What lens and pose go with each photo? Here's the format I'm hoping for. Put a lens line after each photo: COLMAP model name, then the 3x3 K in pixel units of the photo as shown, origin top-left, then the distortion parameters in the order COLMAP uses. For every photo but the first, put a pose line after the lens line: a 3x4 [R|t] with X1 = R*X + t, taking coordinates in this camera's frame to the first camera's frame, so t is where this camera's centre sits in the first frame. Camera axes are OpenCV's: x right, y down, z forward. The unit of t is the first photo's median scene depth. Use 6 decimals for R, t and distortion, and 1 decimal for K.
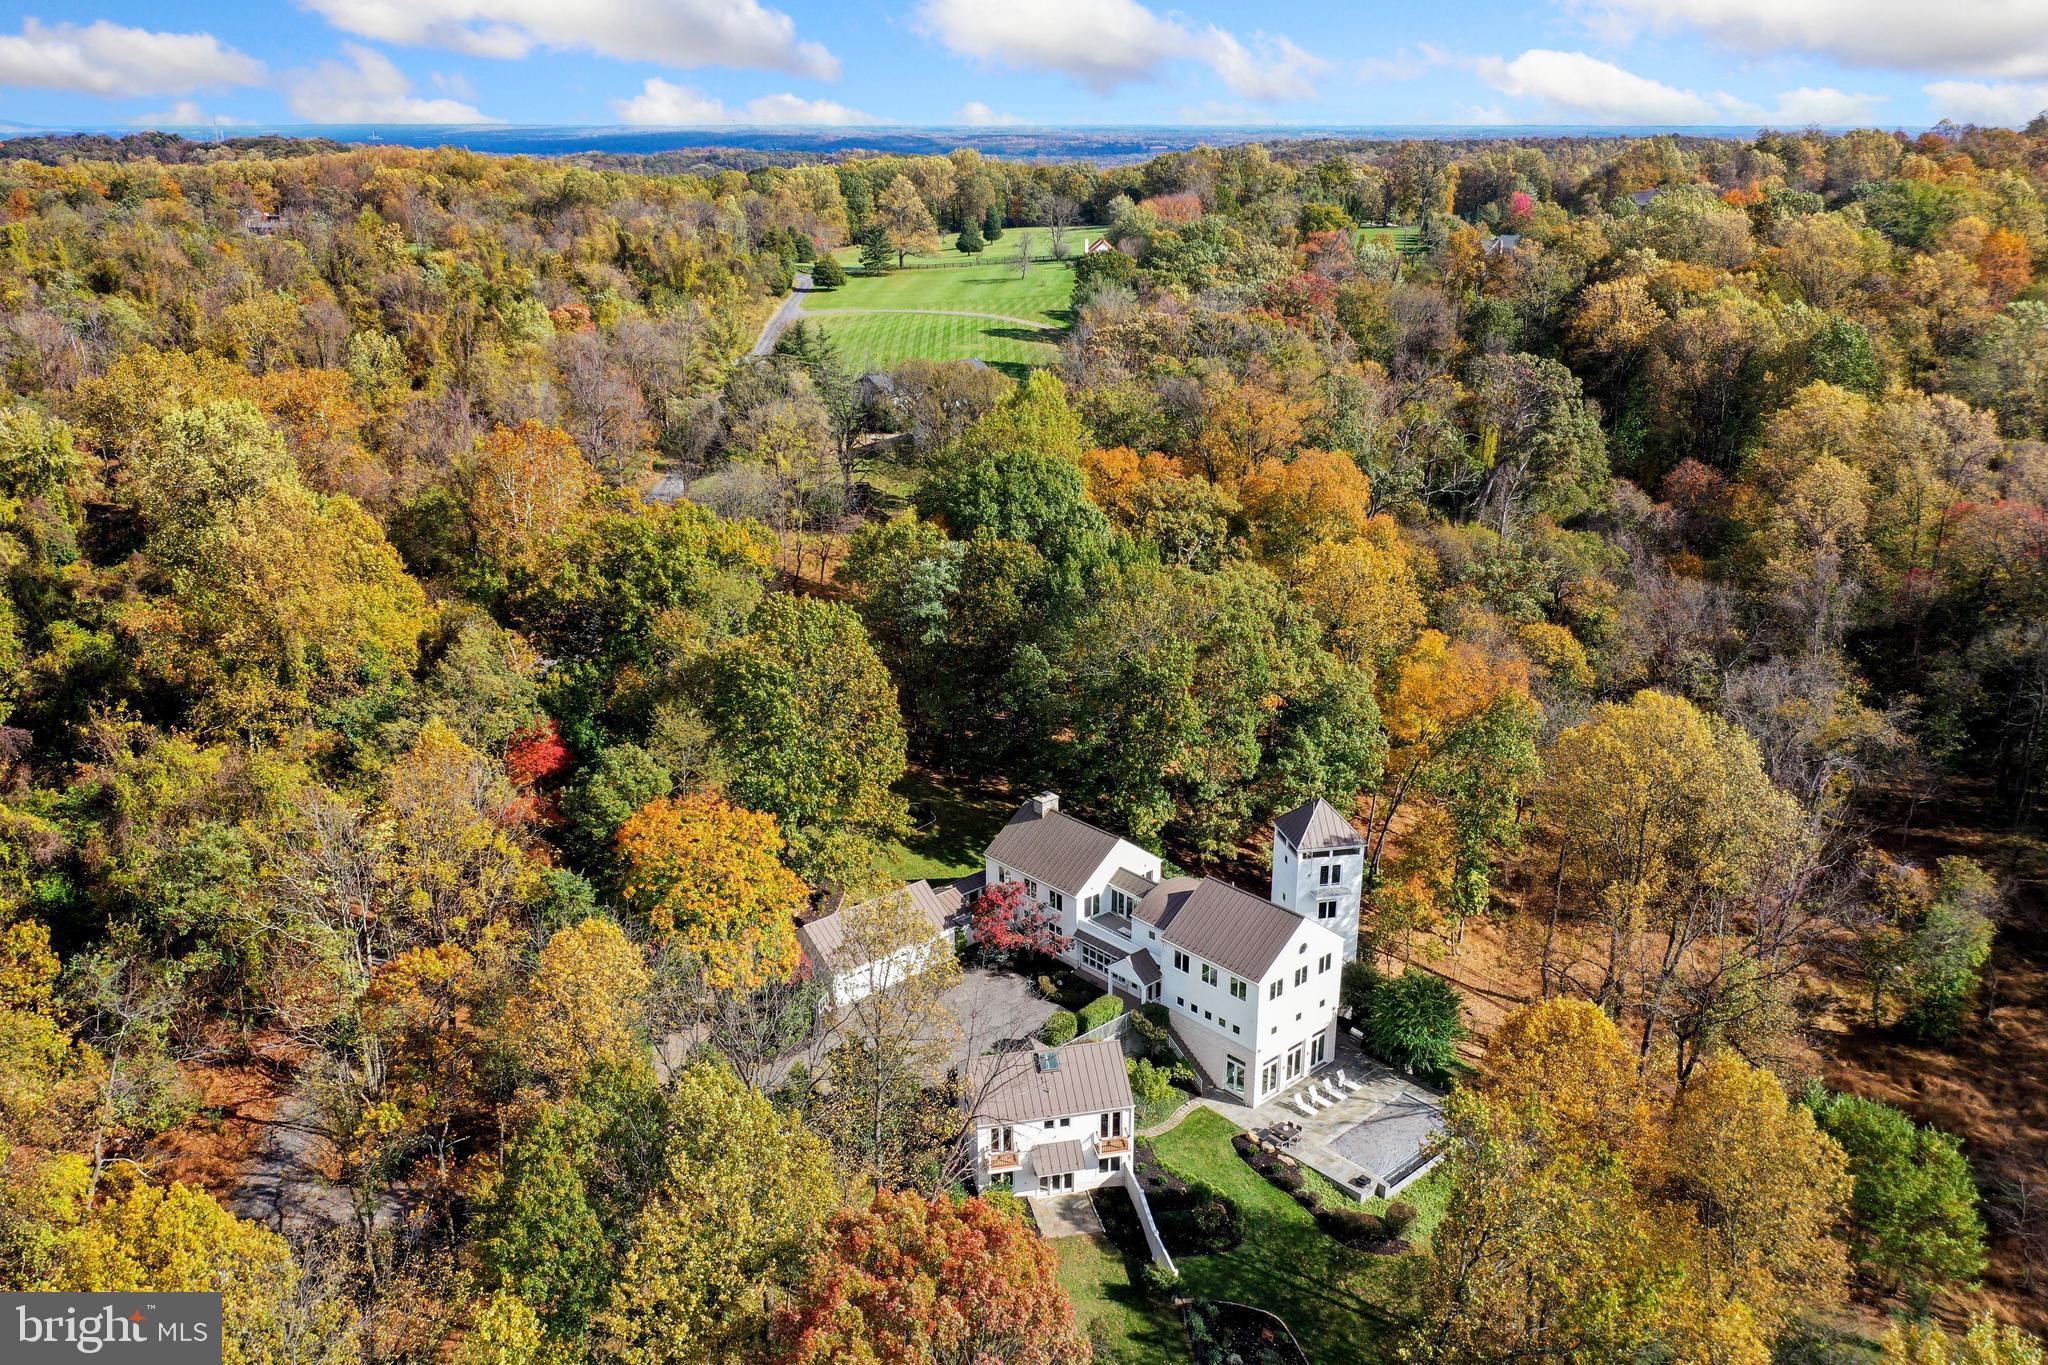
lens RADIAL K [[1614.1, 0, 1044.3], [0, 1614.1, 670.2], [0, 0, 1]] dist [0.000322, -0.013426]
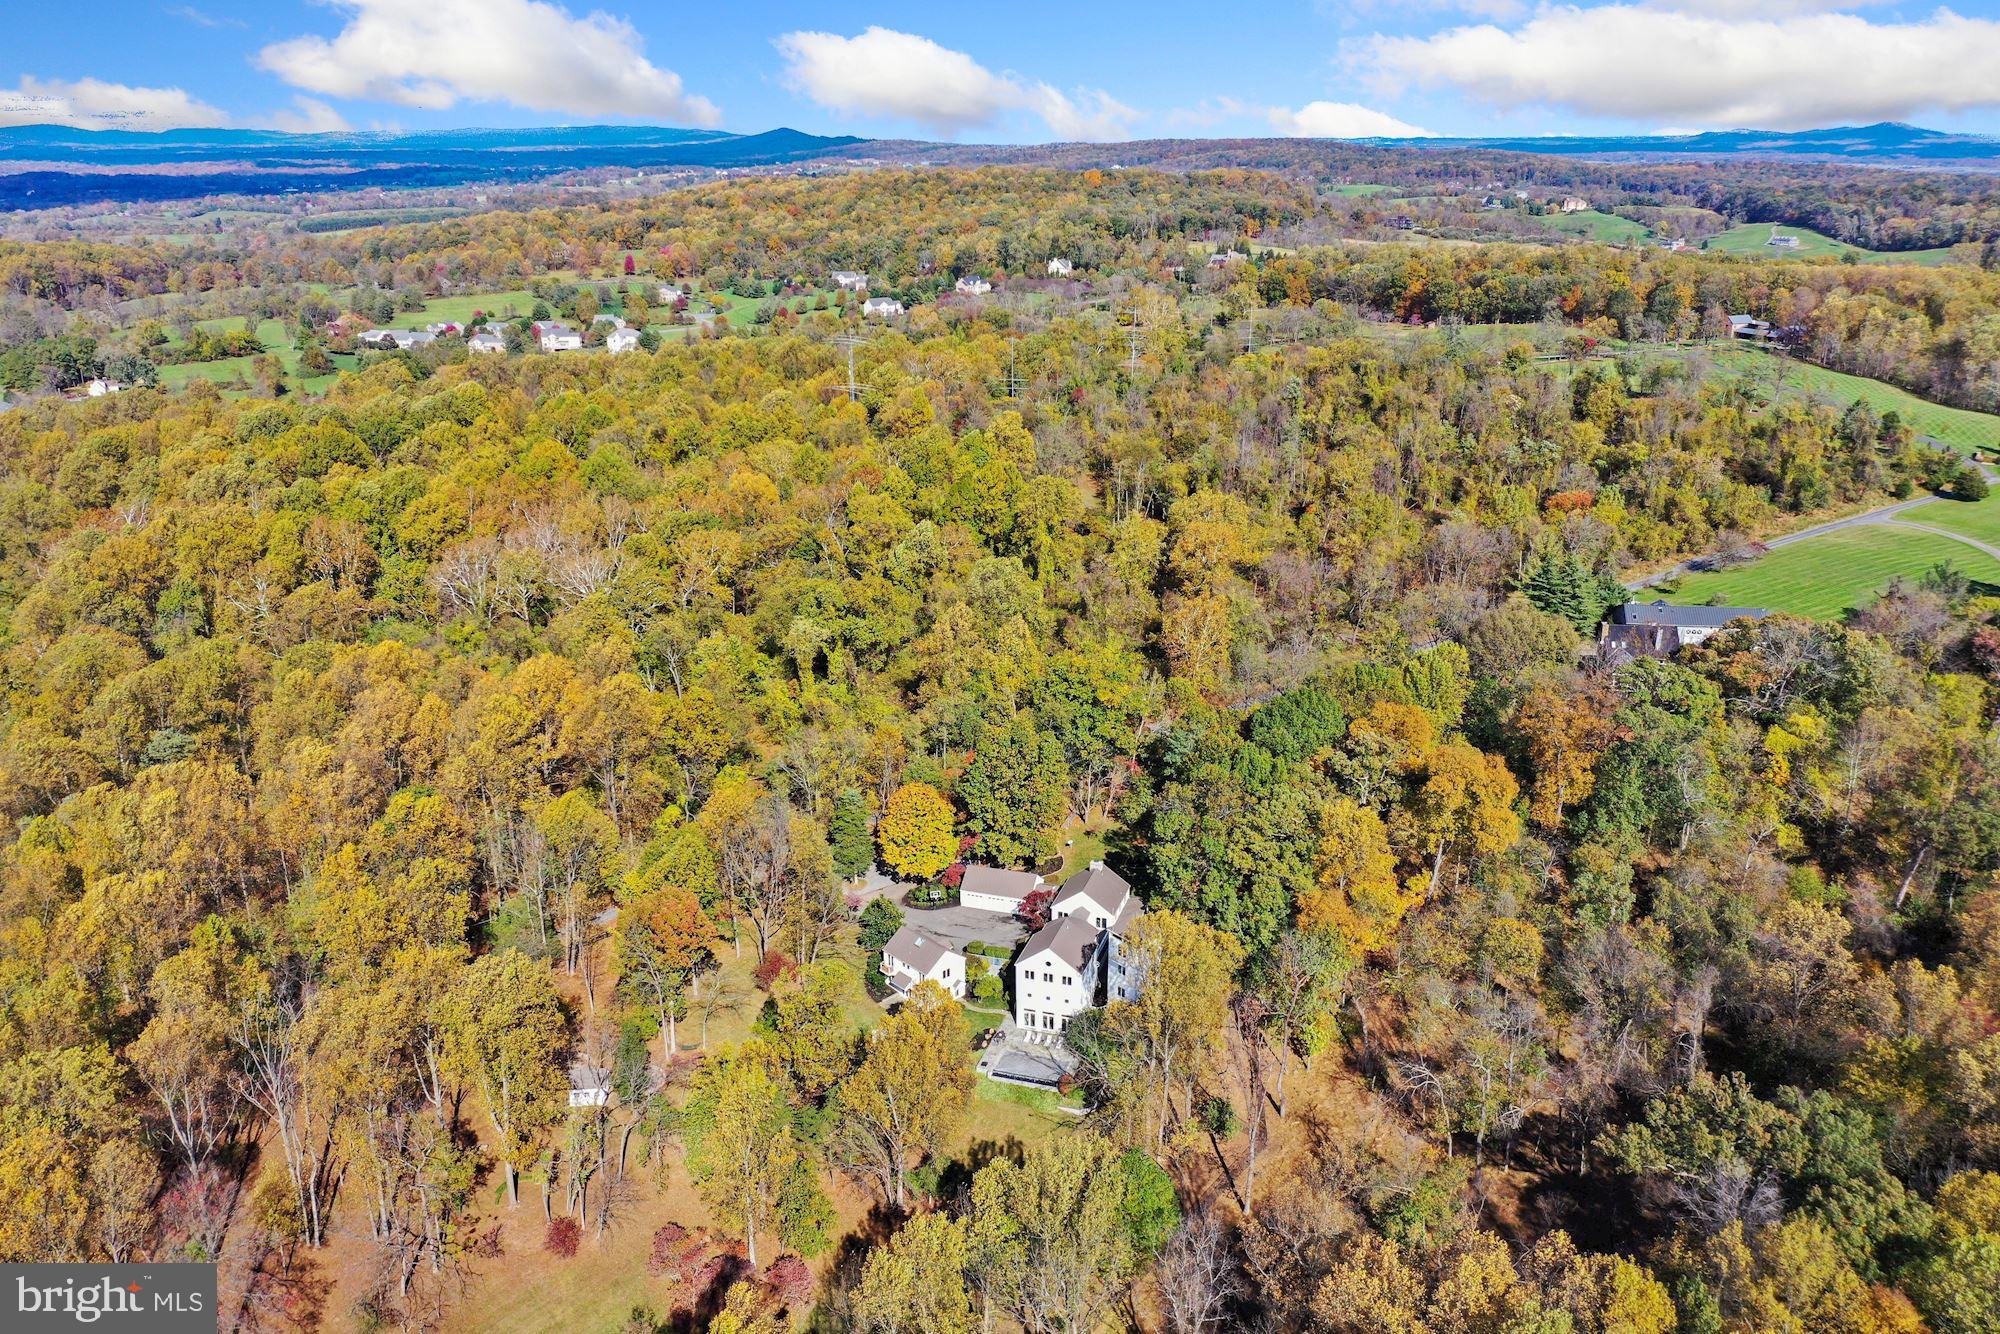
lens RADIAL K [[1576.3, 0, 1010.0], [0, 1576.3, 663.2], [0, 0, 1]] dist [0.000322, -0.013426]
pose [[0.499468, 0.273051, -0.822177, 1.556098], [-0.276839, 0.949577, 0.147184, -0.429384], [0.820909, 0.154097, 0.549875, -0.149776]]
